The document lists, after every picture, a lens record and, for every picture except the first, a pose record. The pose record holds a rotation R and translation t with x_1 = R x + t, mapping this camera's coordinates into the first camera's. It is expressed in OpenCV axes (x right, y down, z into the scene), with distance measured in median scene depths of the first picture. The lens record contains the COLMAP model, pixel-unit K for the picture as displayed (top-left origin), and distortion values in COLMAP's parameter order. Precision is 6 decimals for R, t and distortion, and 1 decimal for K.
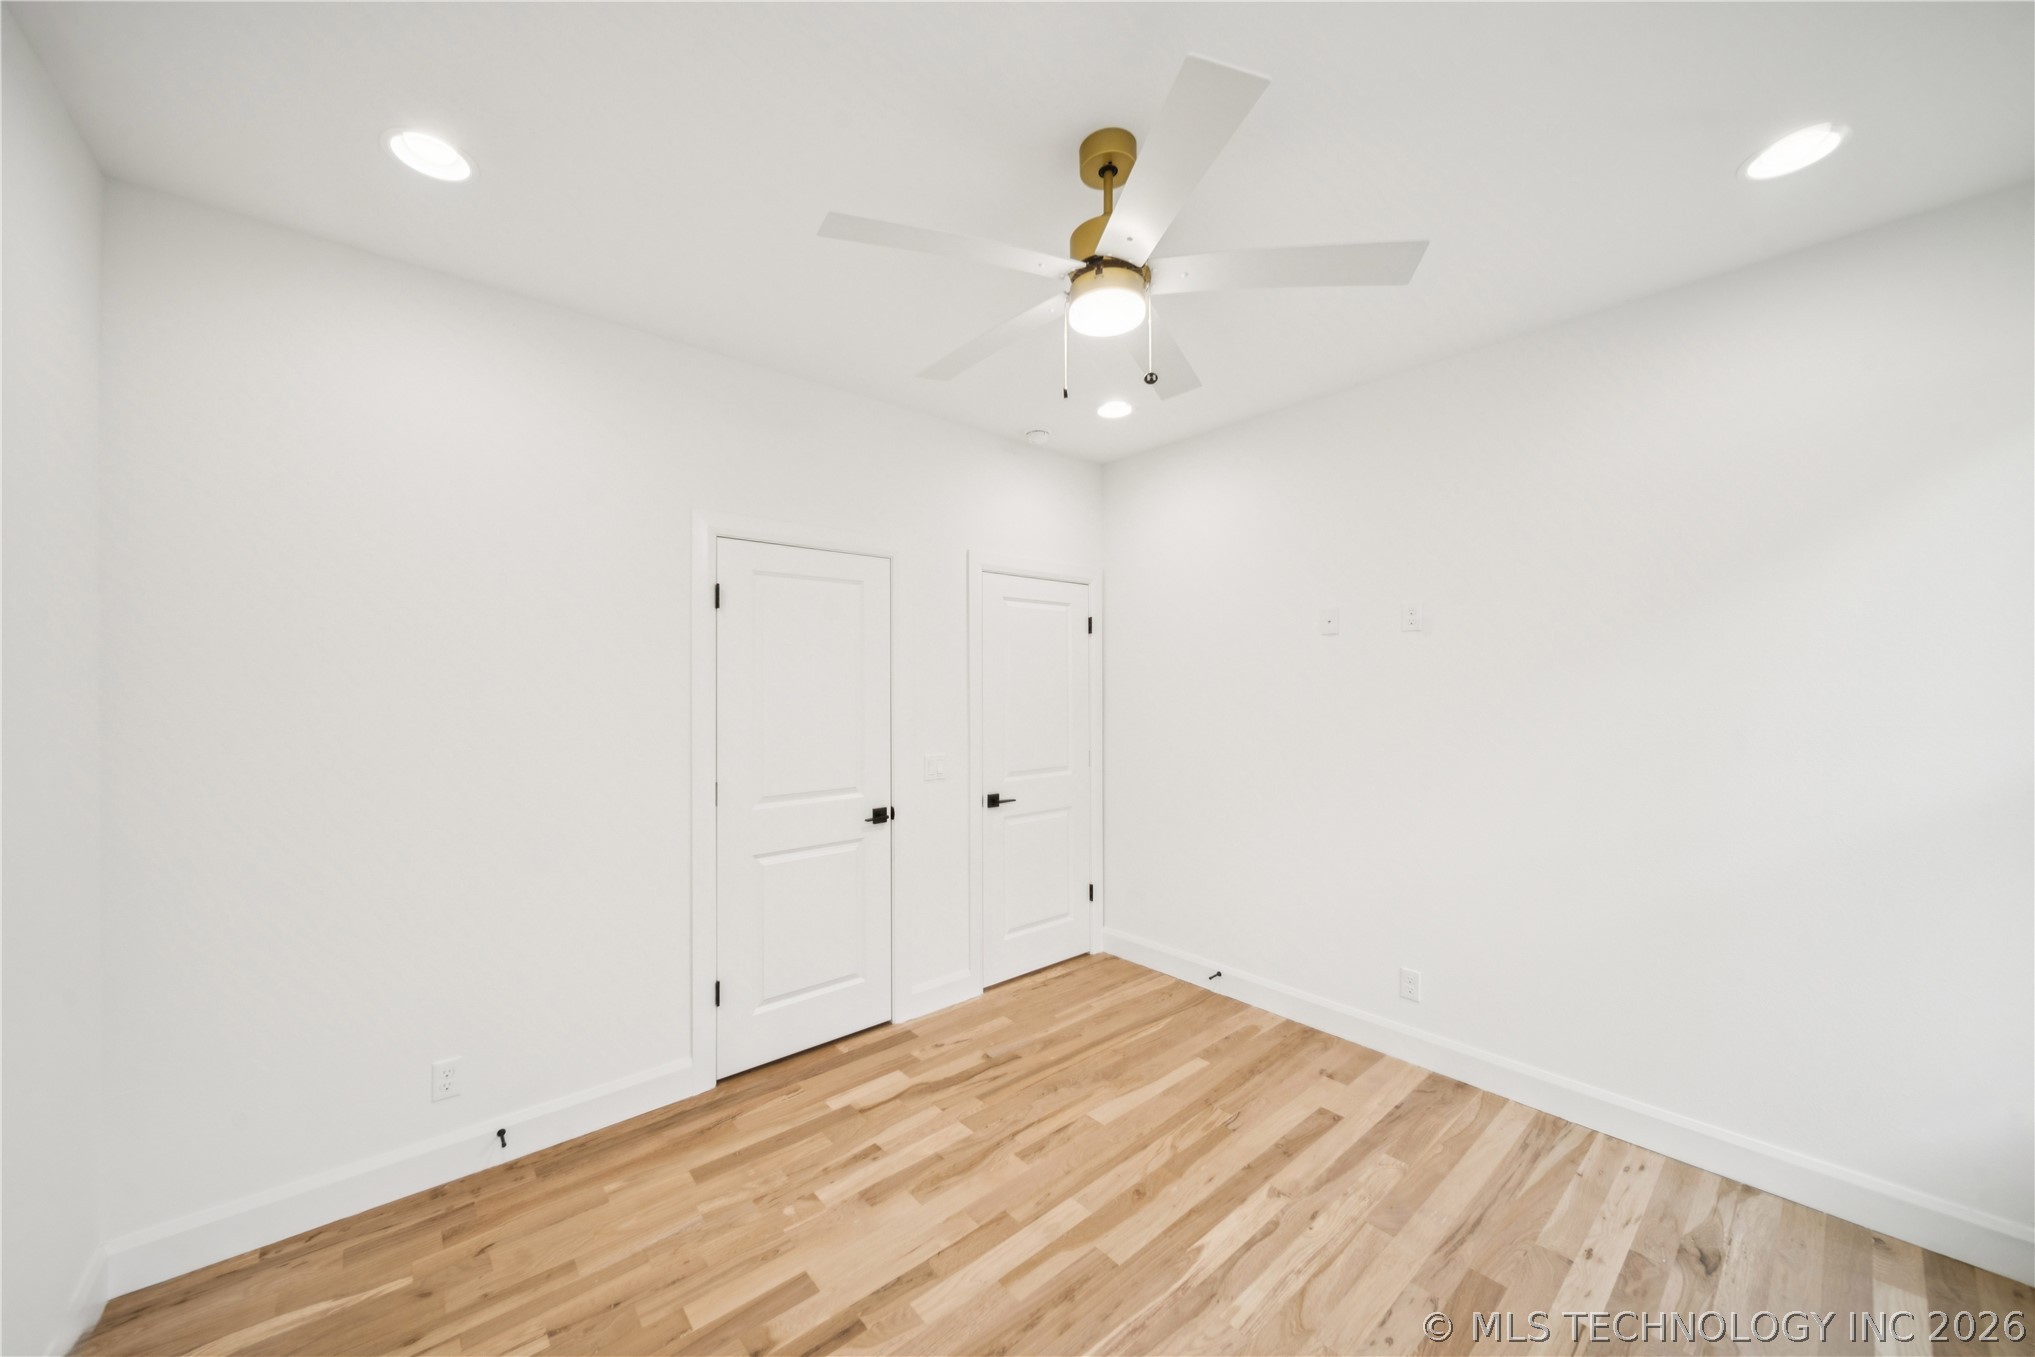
lens RADIAL K [[725.6, 0, 1011.1], [0, 725.6, 669.7], [0, 0, 1]] dist [-0.000204, -0.001803]
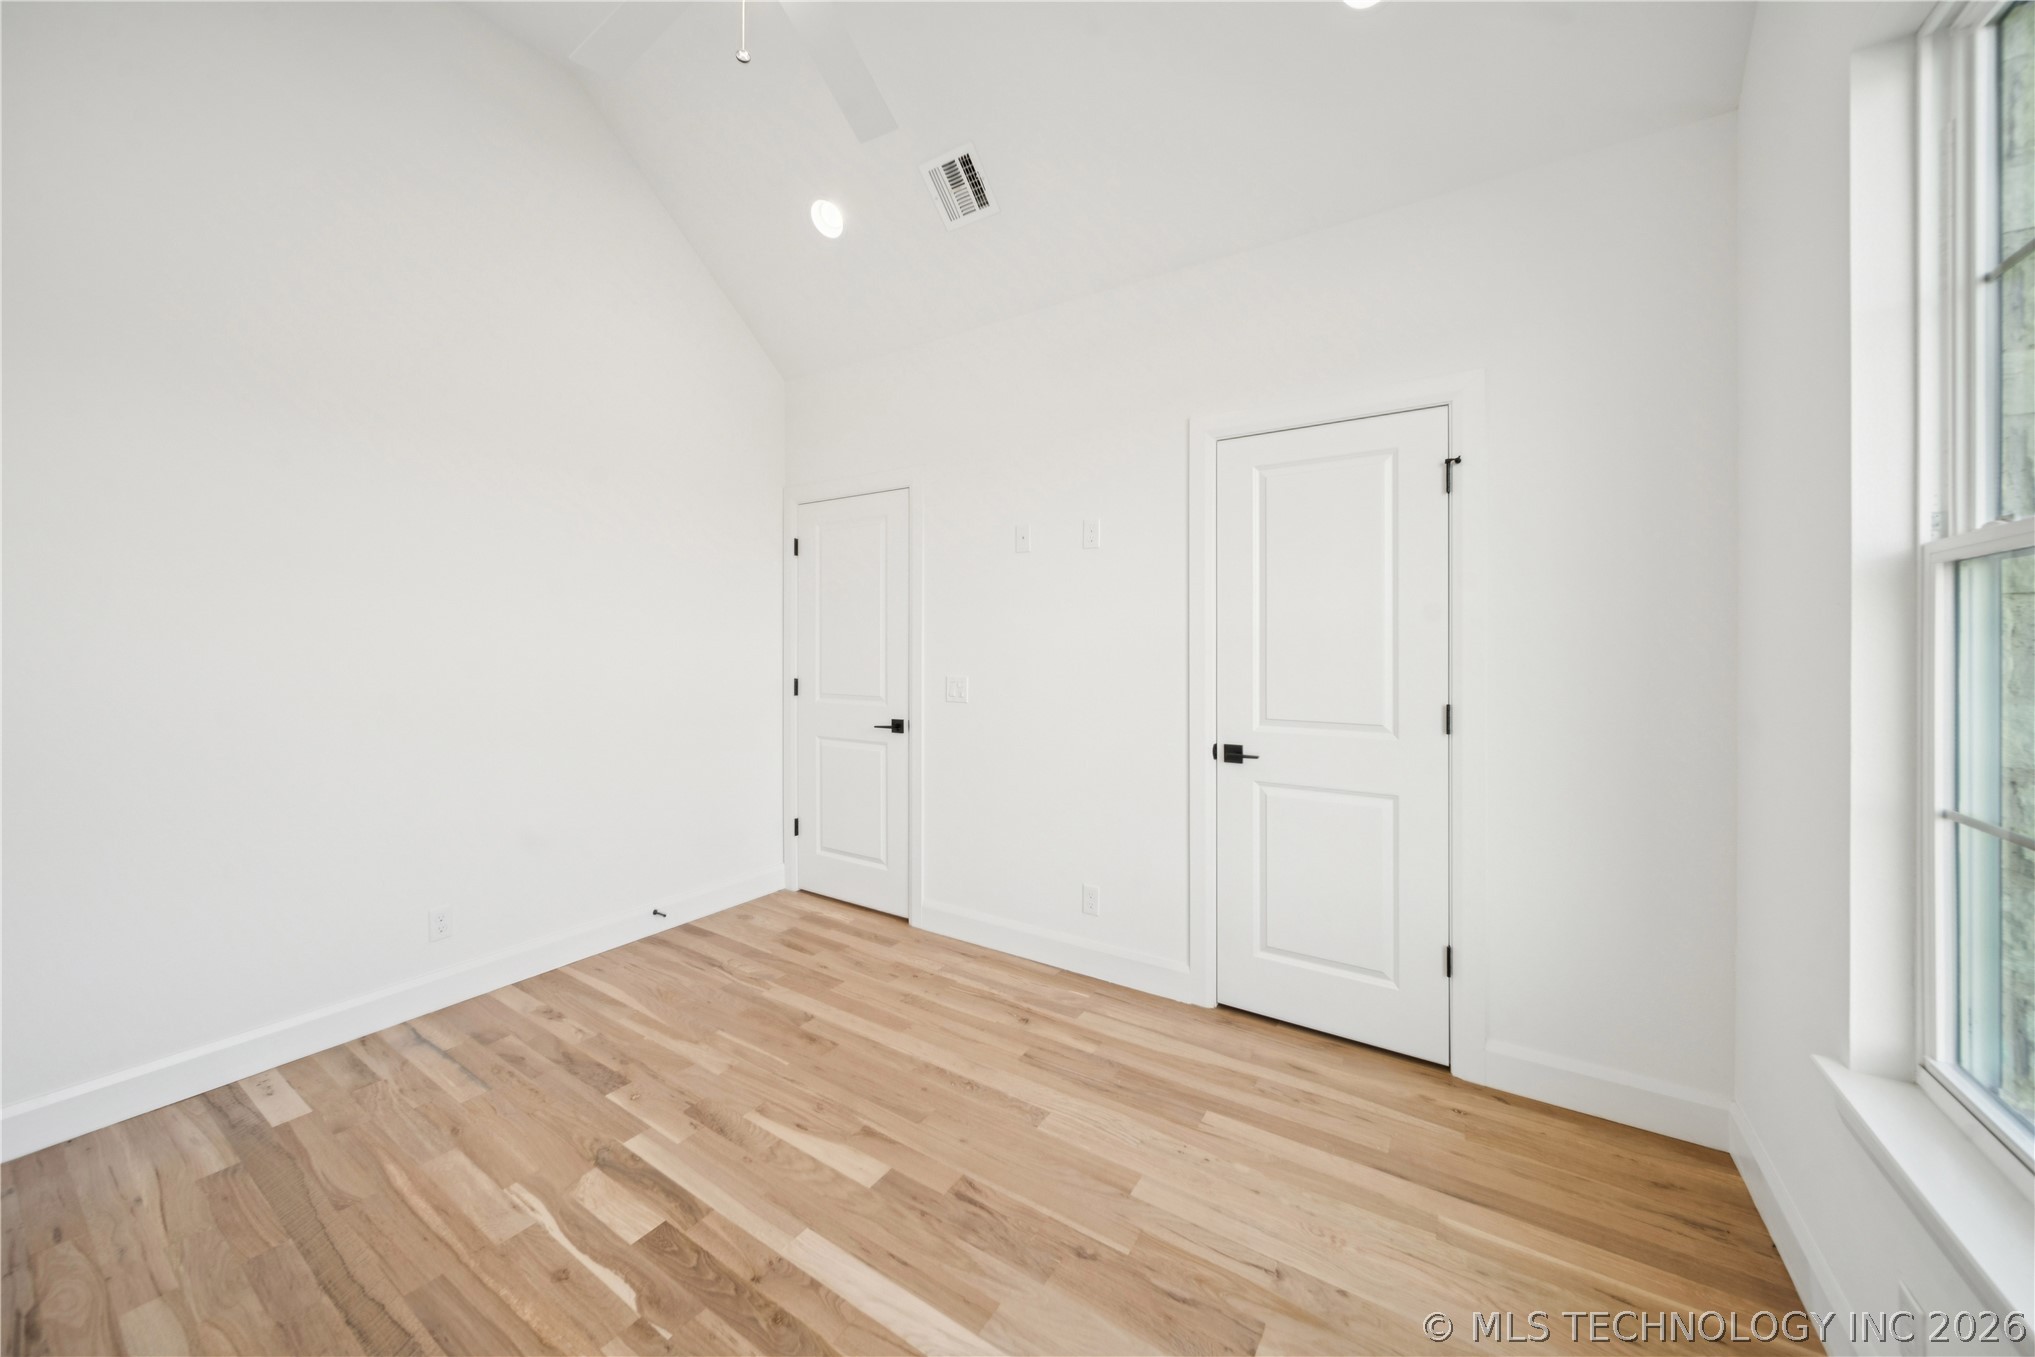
lens RADIAL K [[732.7, 0, 1002.0], [0, 732.7, 647.1], [0, 0, 1]] dist [0.001396, -0.002205]
pose [[0.269182, 0.011993, -0.963015, 0.607115], [0.051082, 0.998337, 0.026711, 0.044751], [0.961734, -0.056383, 0.268122, 0.590931]]
